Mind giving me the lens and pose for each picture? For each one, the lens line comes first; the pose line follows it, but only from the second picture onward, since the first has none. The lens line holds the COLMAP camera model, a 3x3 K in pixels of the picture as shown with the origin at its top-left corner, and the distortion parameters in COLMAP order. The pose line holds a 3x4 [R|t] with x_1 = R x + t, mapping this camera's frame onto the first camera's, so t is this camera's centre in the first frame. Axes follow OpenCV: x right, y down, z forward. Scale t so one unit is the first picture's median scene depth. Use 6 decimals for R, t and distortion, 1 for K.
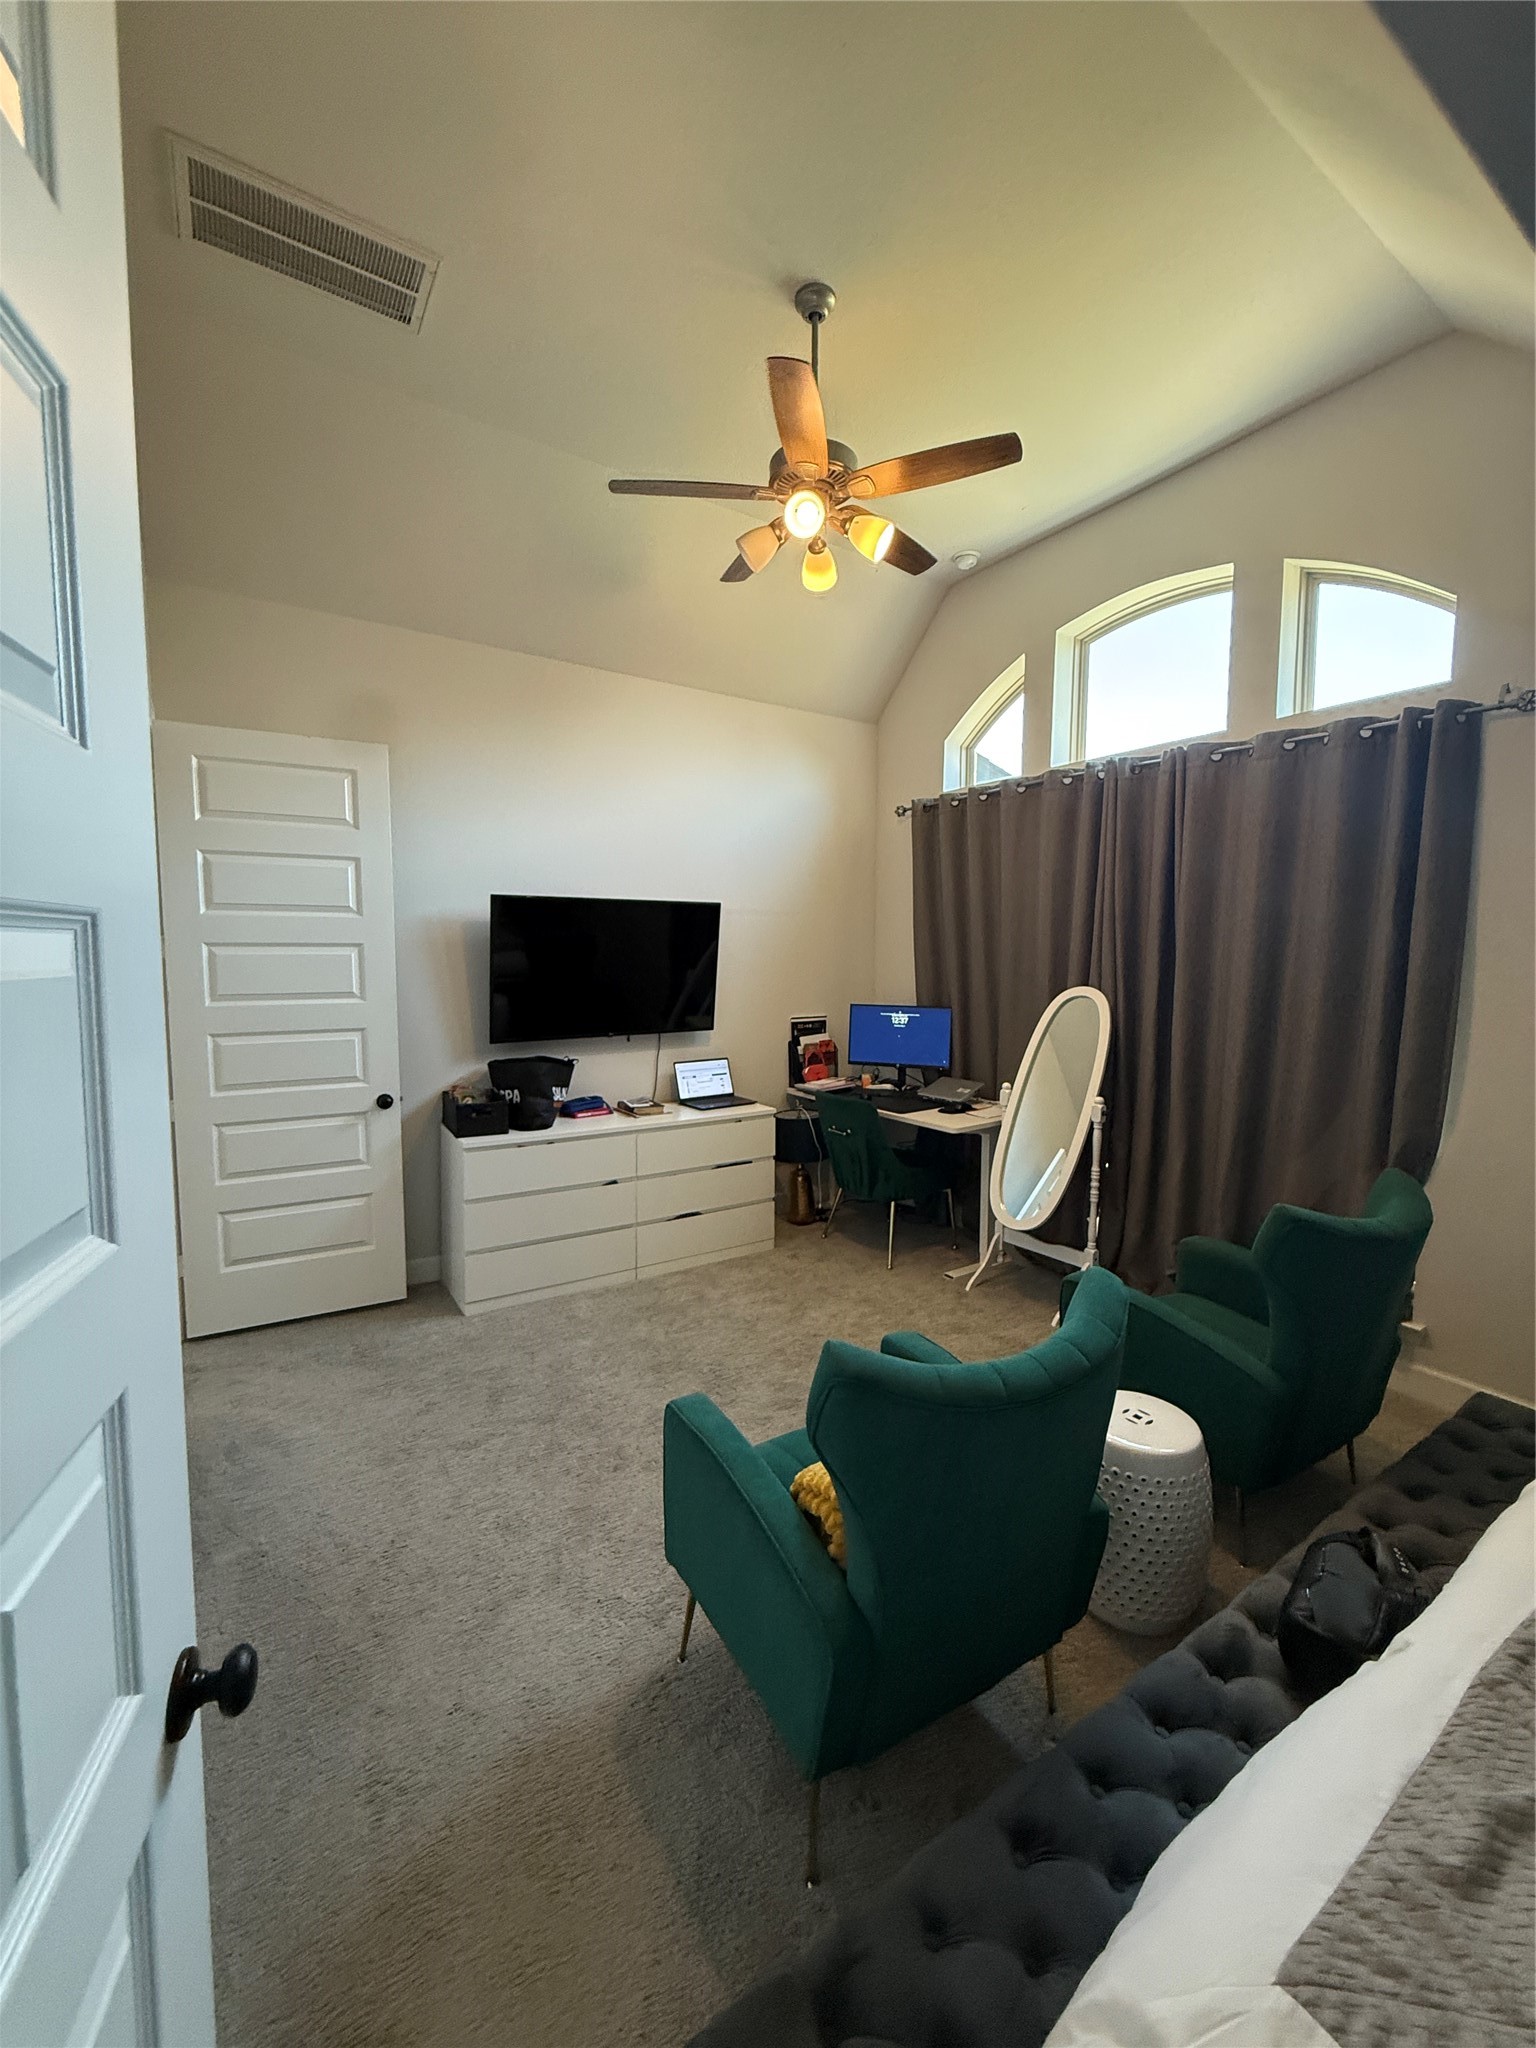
lens RADIAL K [[818.3, 0, 769.7], [0, 818.3, 1015.6], [0, 0, 1]] dist [0.001442, 0.000296]
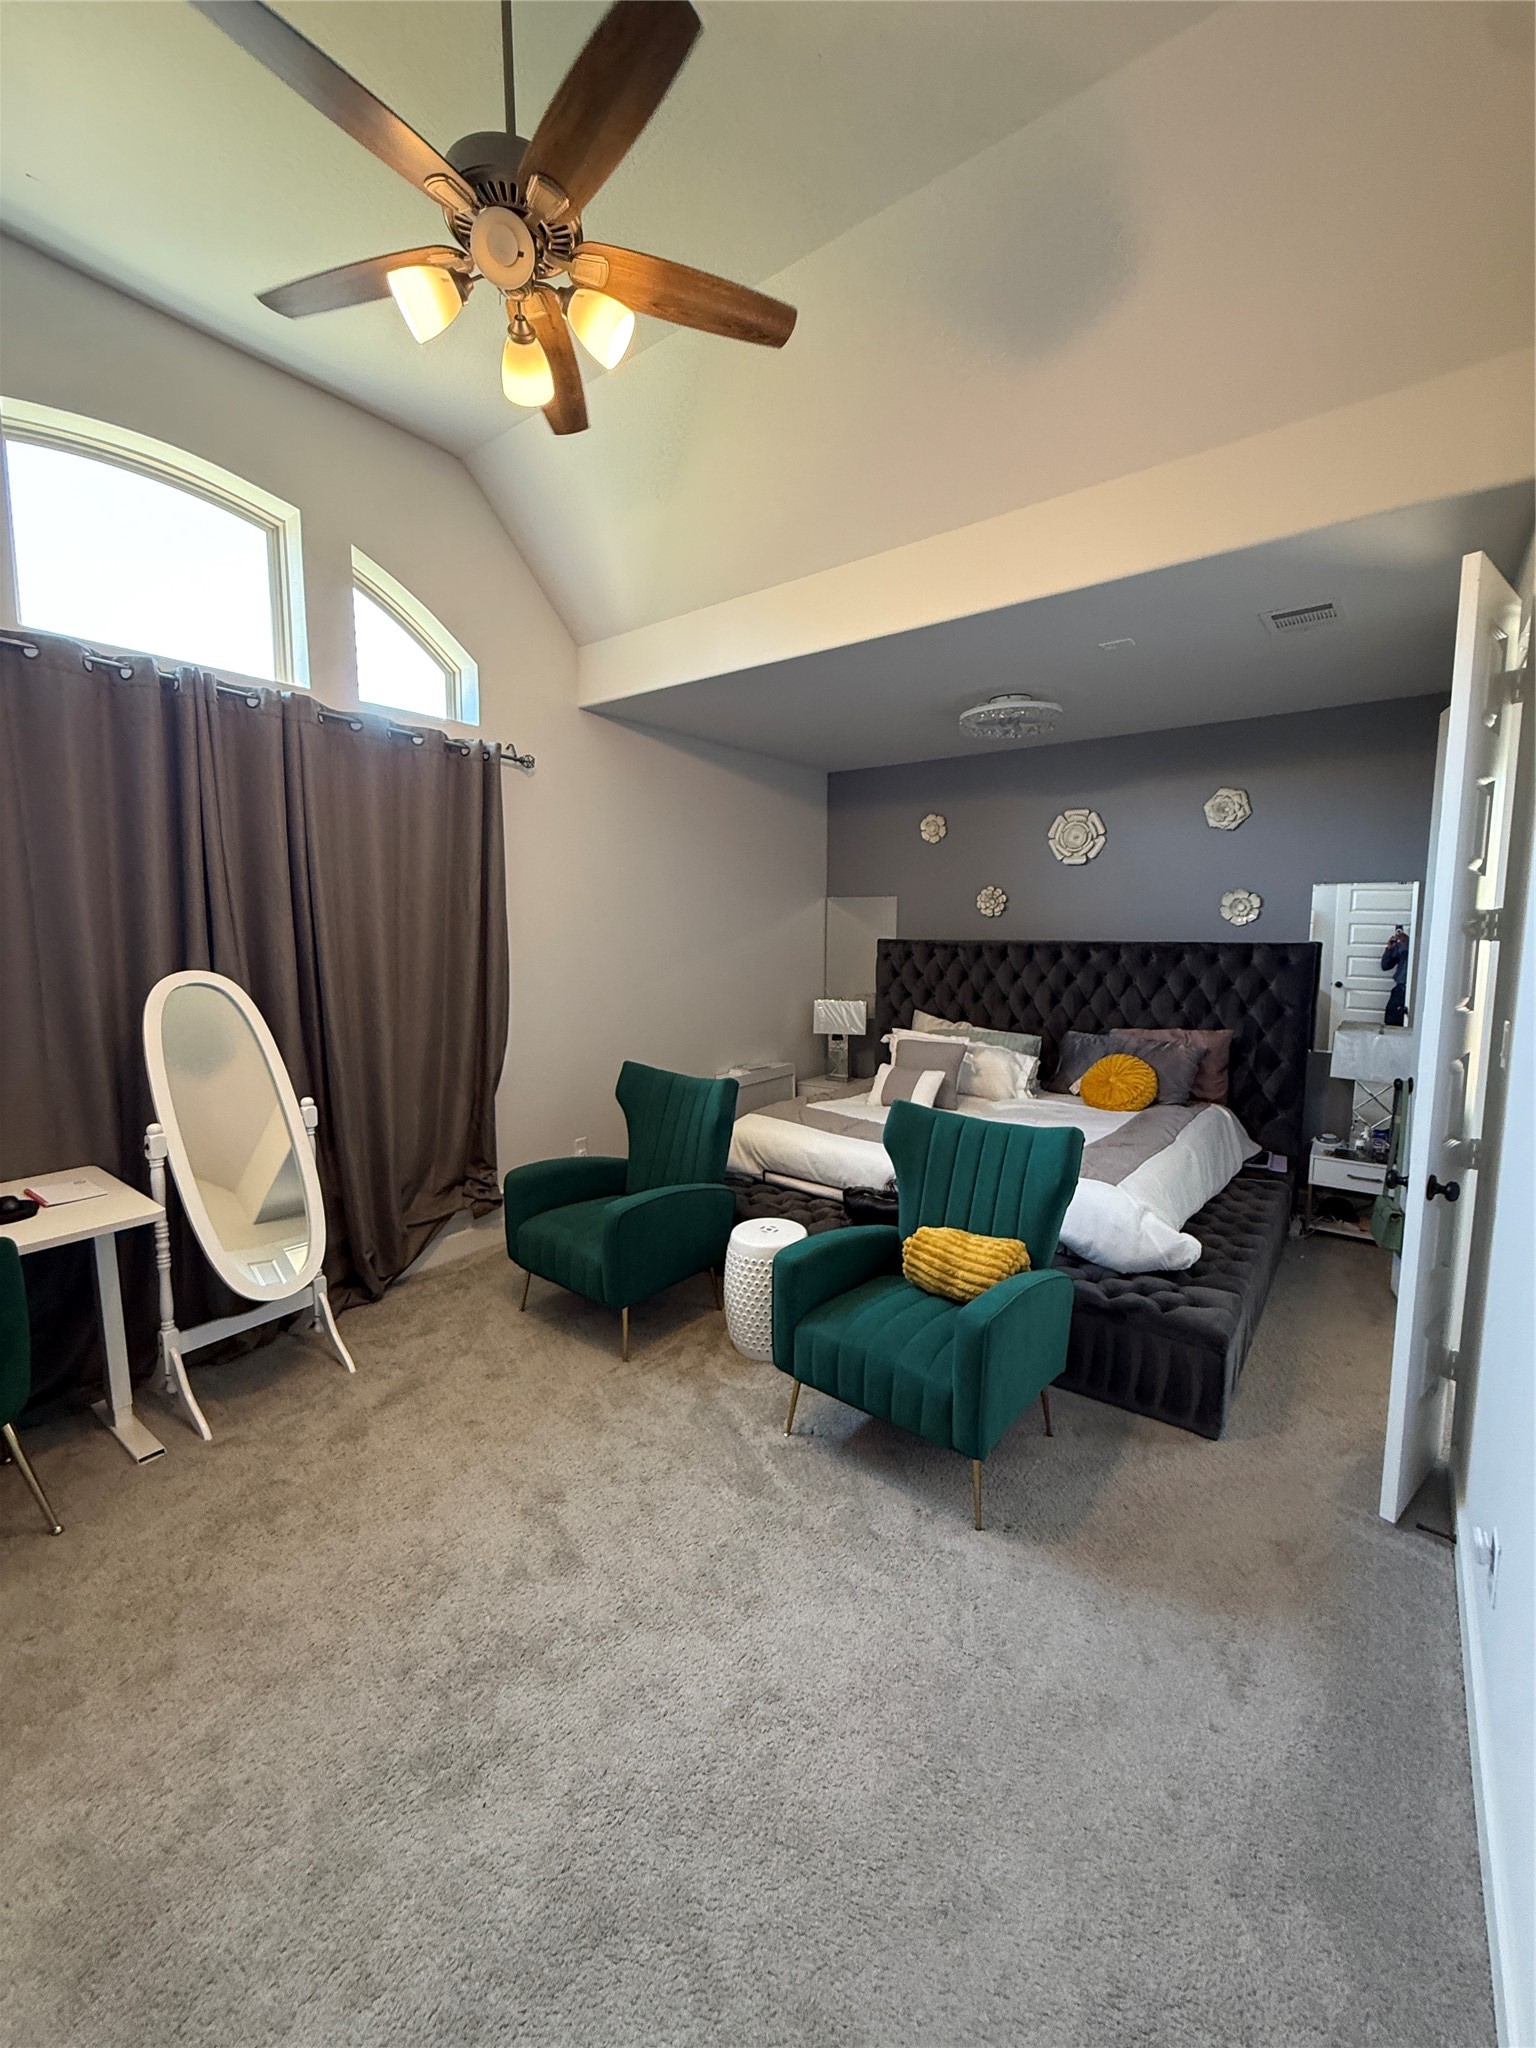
lens RADIAL K [[818.3, 0, 769.7], [0, 818.3, 1015.6], [0, 0, 1]] dist [0.001442, 0.000296]
pose [[-0.330104, -0.114256, 0.937004, -0.550015], [0.066259, 0.987394, 0.143744, -0.084367], [-0.941616, 0.109535, -0.318372, 0.859507]]
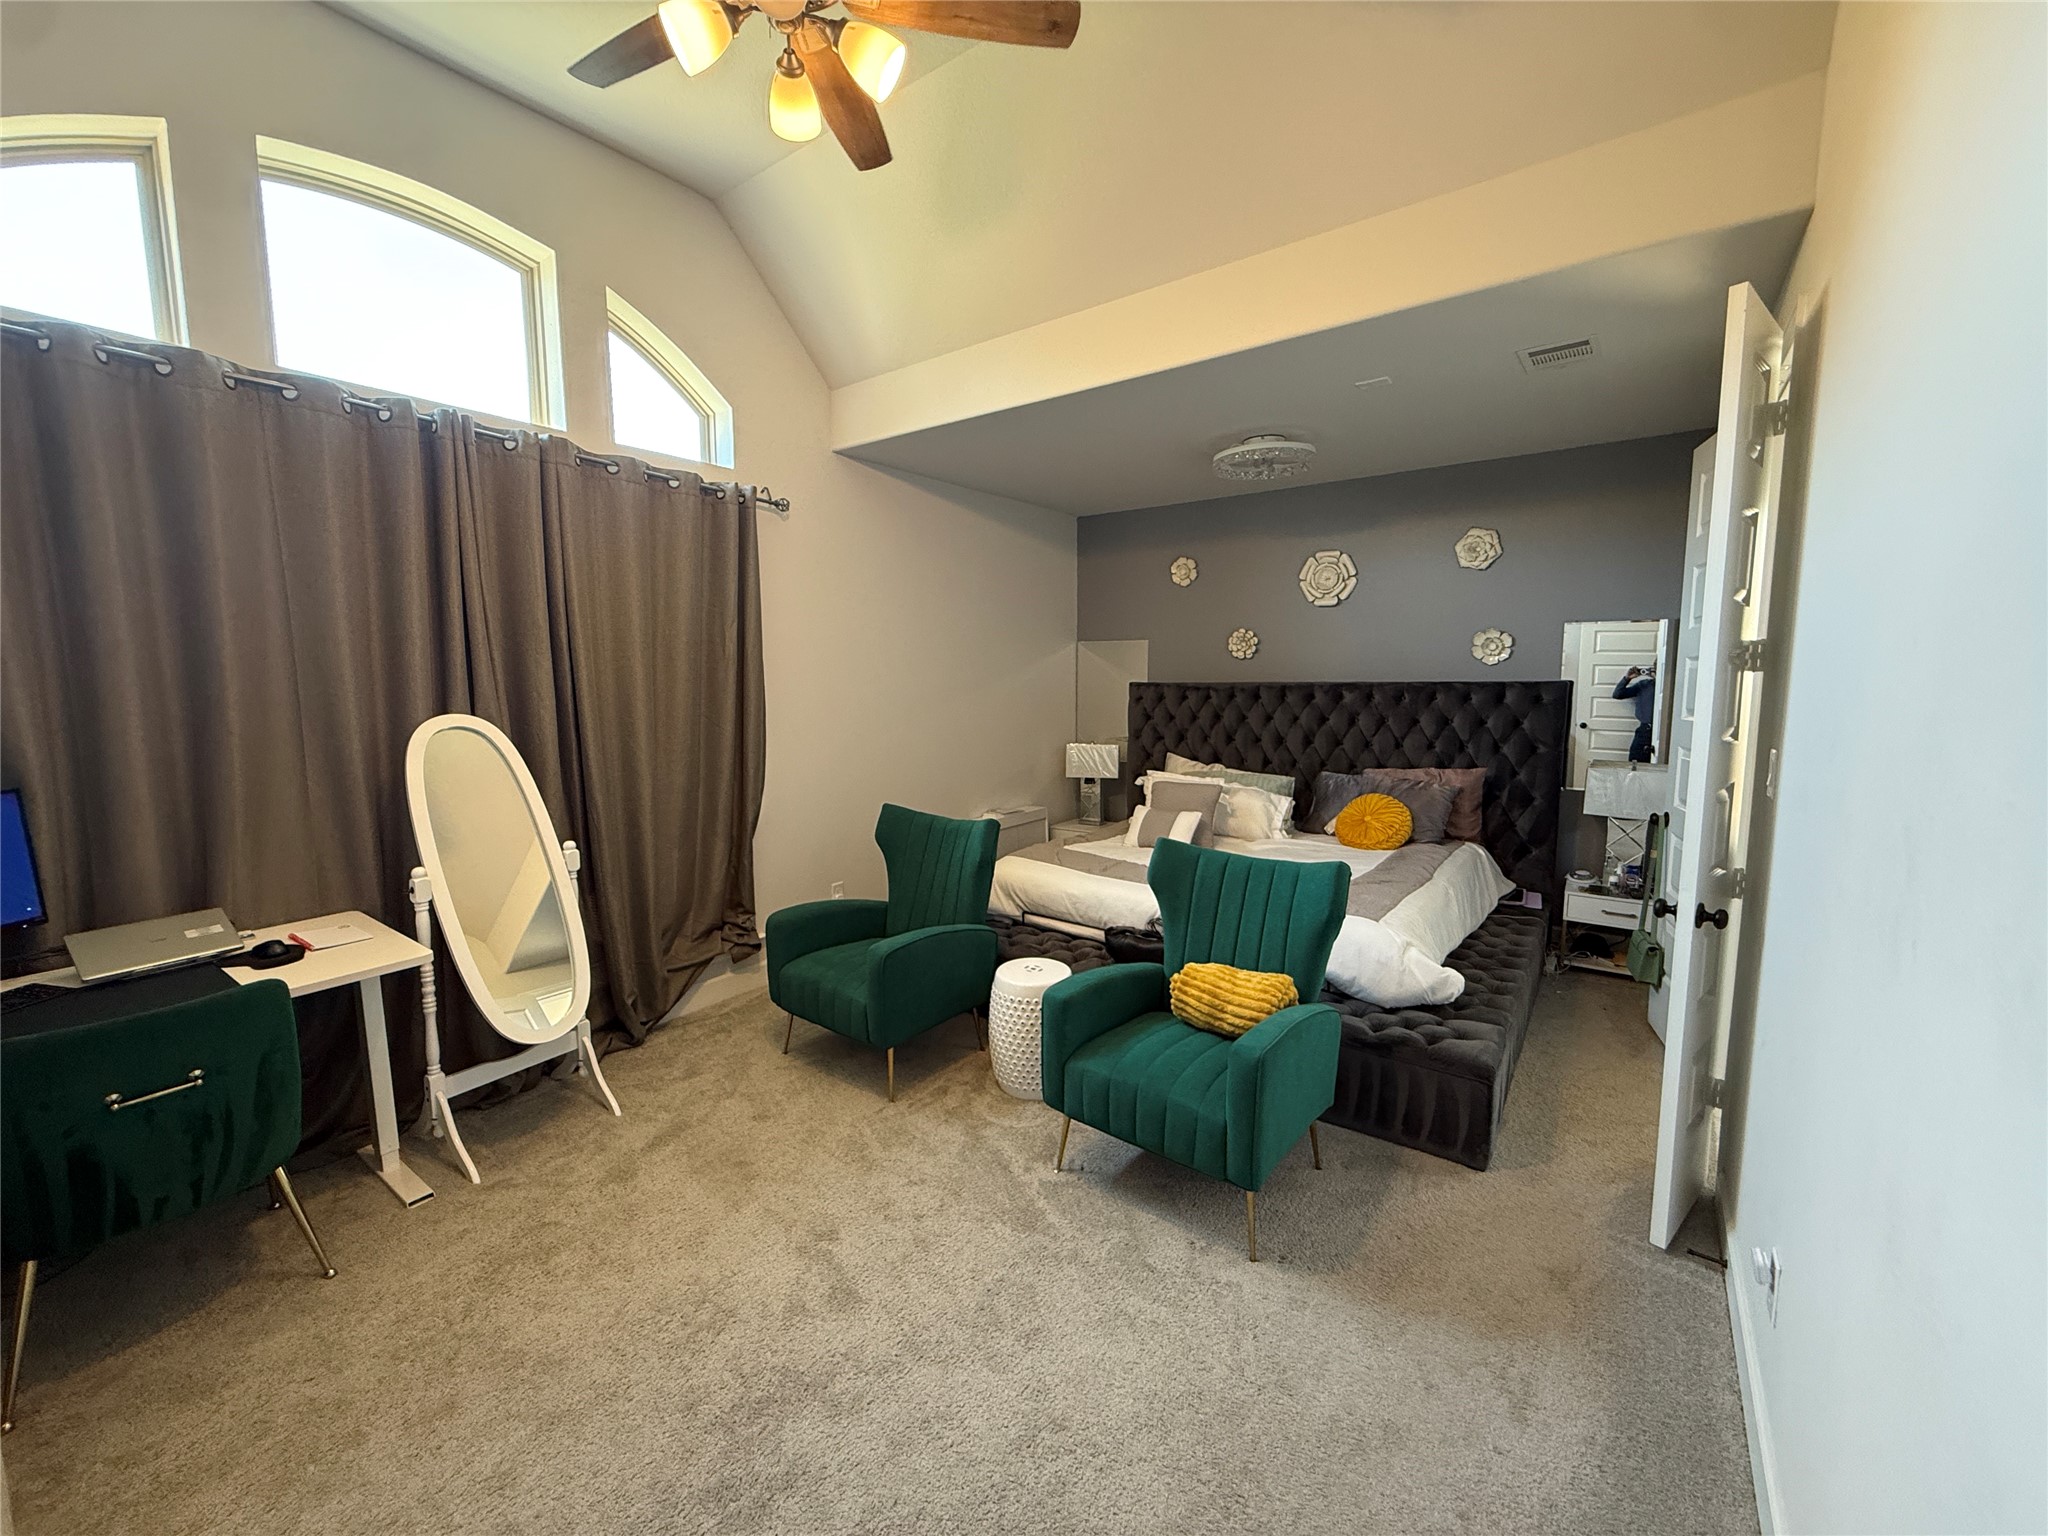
lens RADIAL K [[818.3, 0, 1014.8], [0, 818.3, 767.3], [0, 0, 1]] dist [0.001442, 0.000296]
pose [[-0.338523, -0.112784, 0.934174, -0.542023], [0.073533, 0.986584, 0.145758, -0.072791], [-0.938080, 0.118035, -0.325688, 0.890189]]
